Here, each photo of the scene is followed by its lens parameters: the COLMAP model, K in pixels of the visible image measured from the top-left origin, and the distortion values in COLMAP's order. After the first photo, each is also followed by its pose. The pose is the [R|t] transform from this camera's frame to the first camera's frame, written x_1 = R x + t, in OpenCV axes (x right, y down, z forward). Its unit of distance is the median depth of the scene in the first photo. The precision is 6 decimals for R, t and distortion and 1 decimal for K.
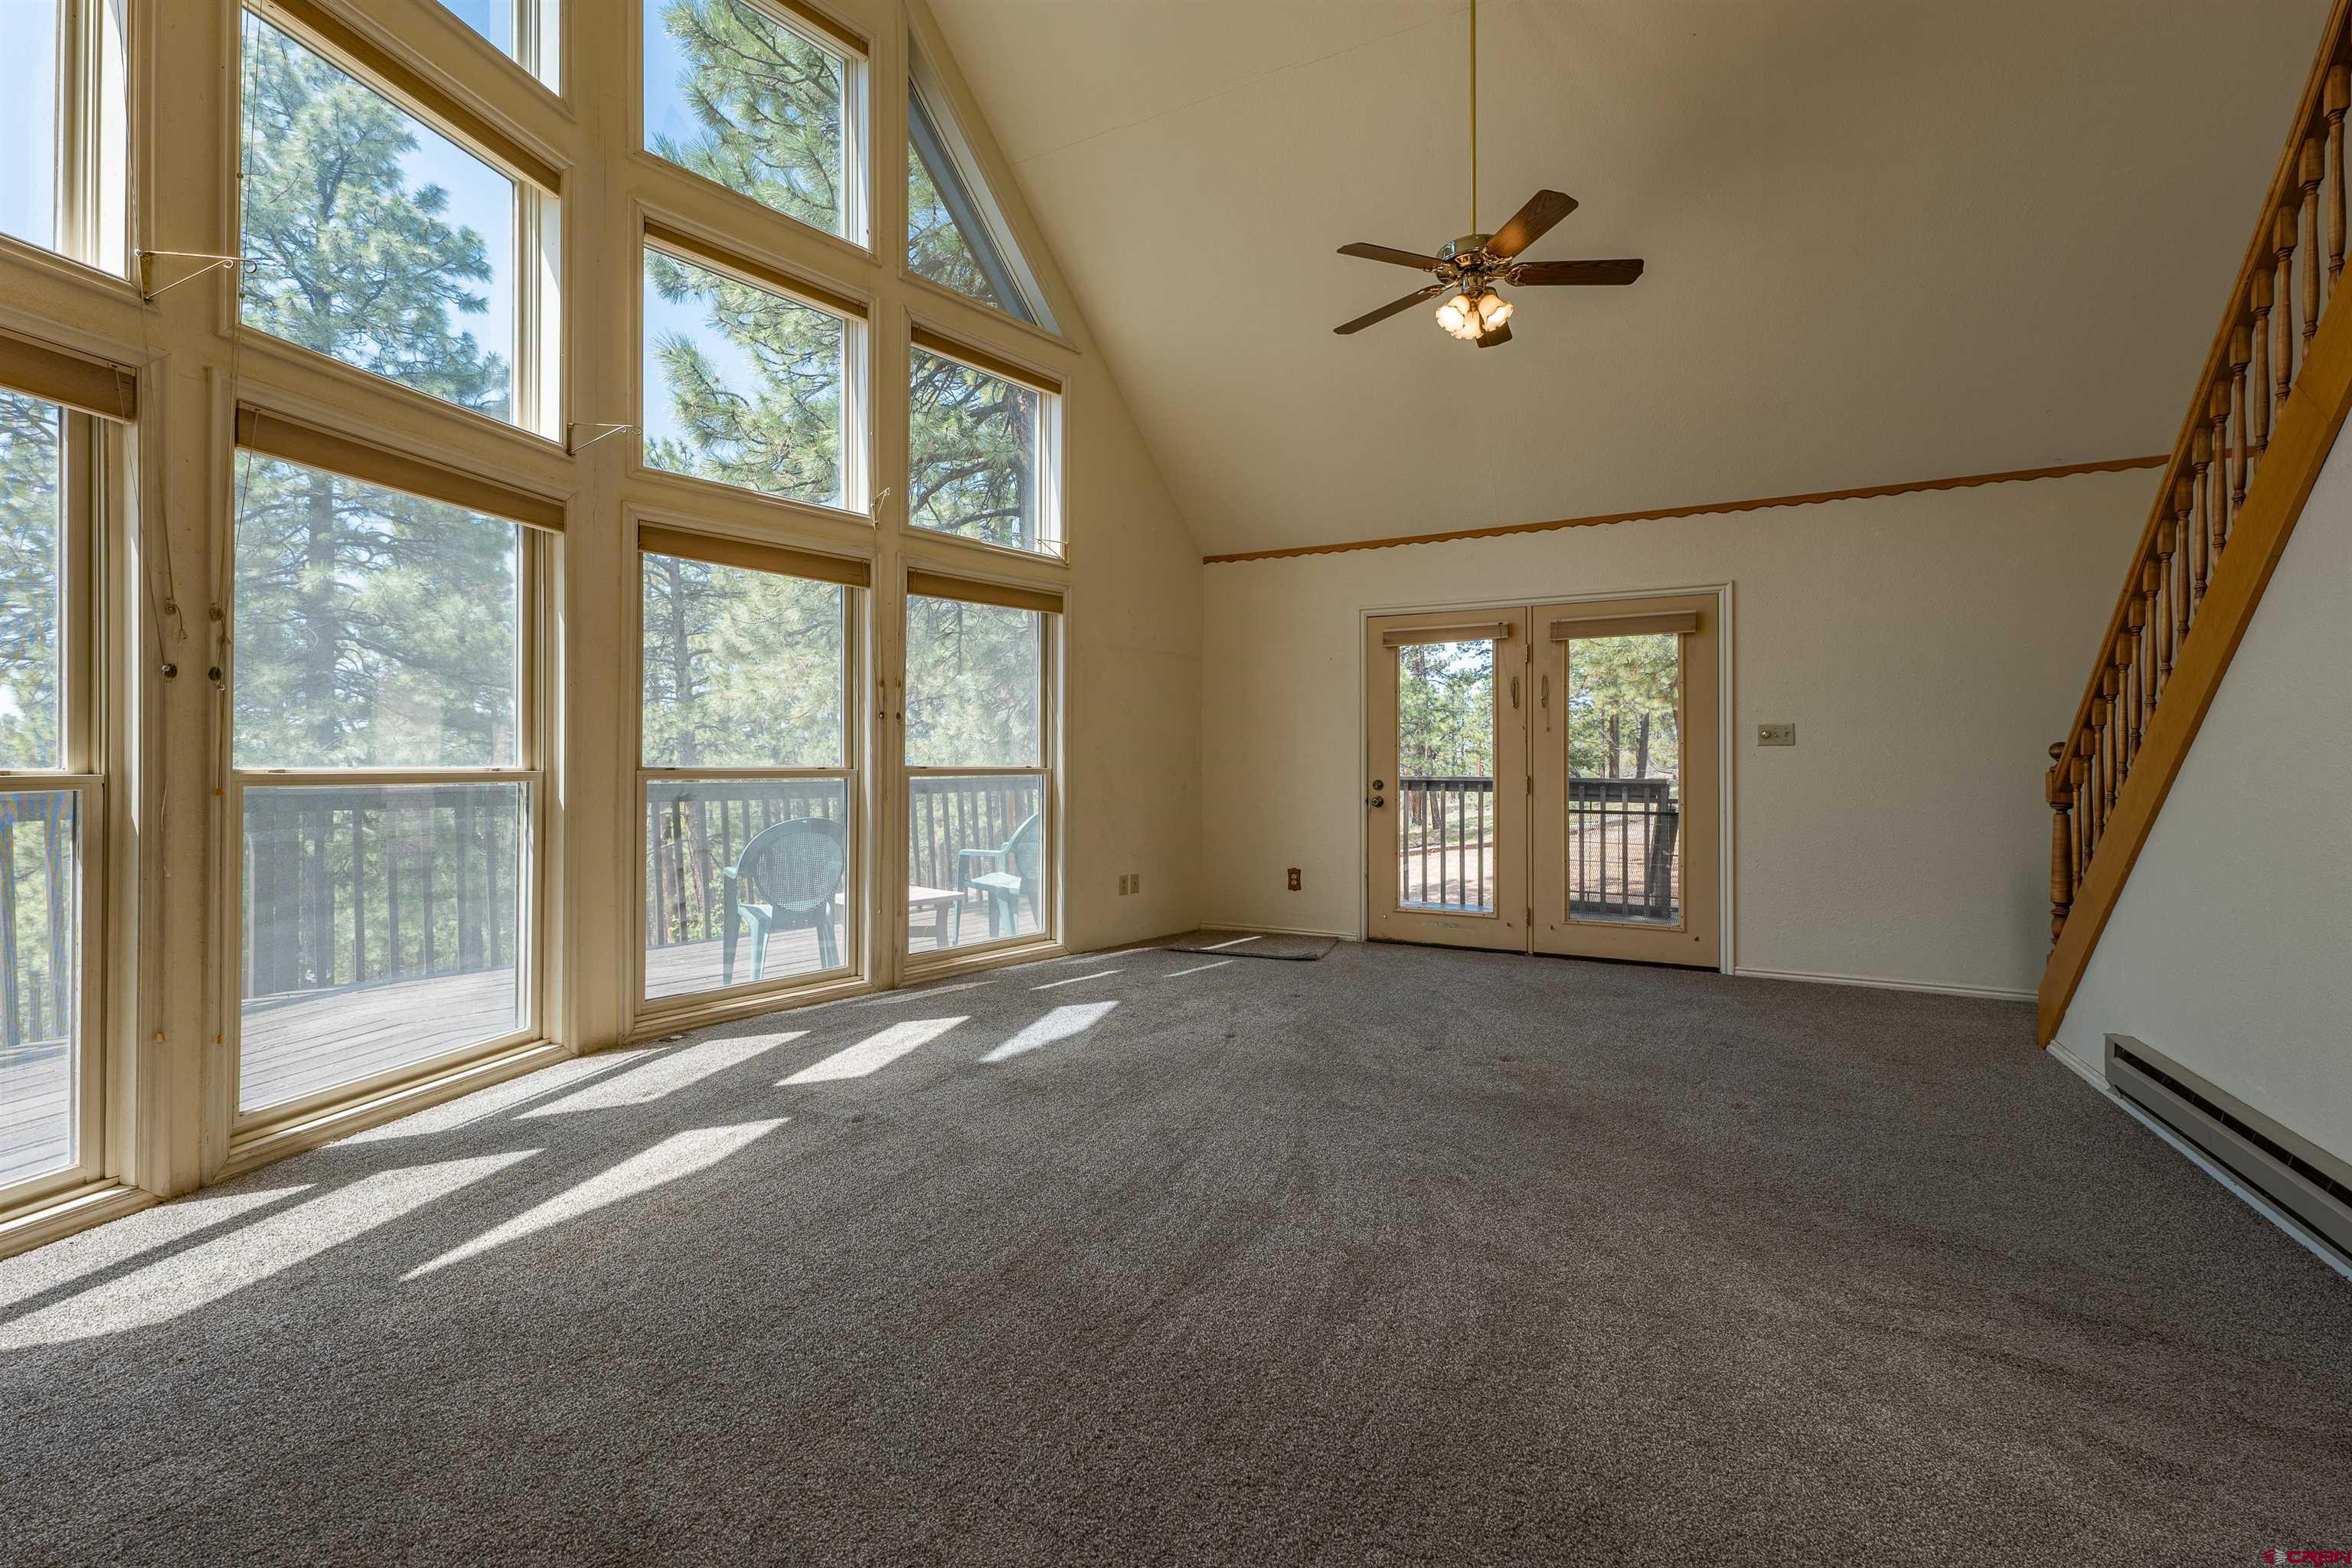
lens RADIAL K [[973.0, 0, 1174.0], [0, 973.0, 772.4], [0, 0, 1]] dist [0.000708, 0.000070]
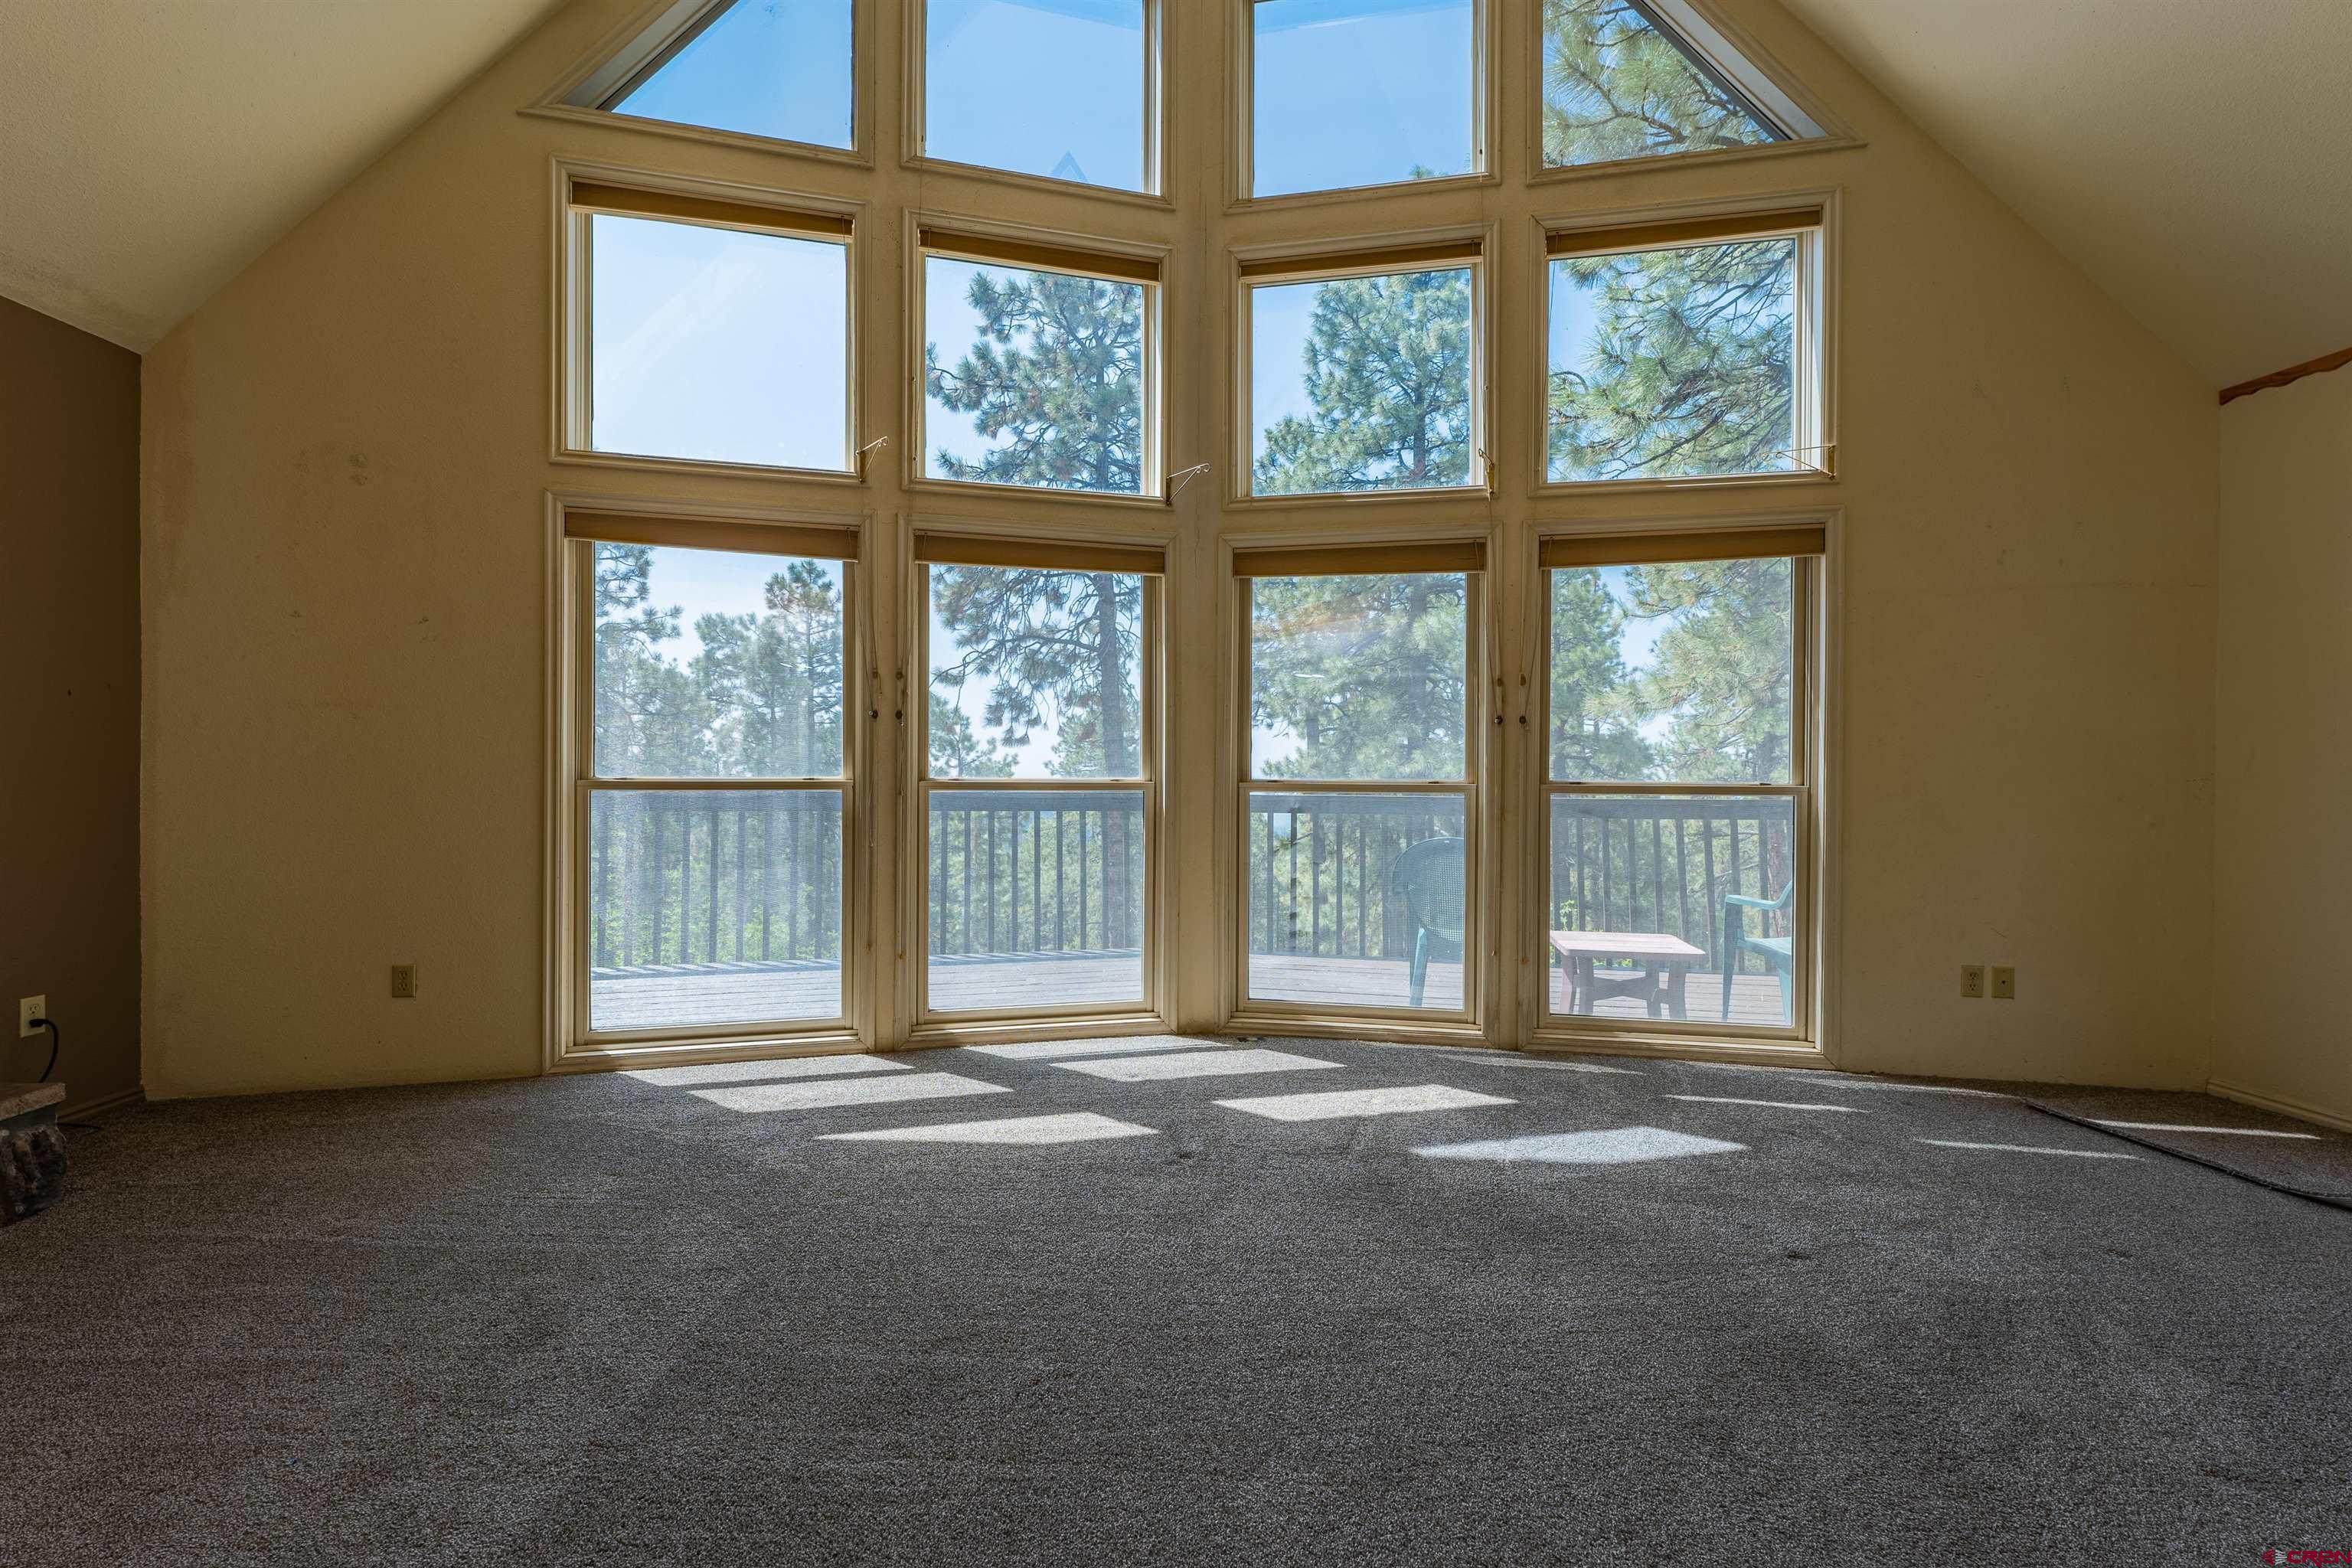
lens RADIAL K [[973.0, 0, 1183.2], [0, 973.0, 780.3], [0, 0, 1]] dist [0.000708, 0.000070]
pose [[0.492956, 0.017095, -0.869886, 0.326825], [-0.013513, 0.999837, 0.011991, -0.014789], [0.869949, 0.005844, 0.493106, 0.383889]]
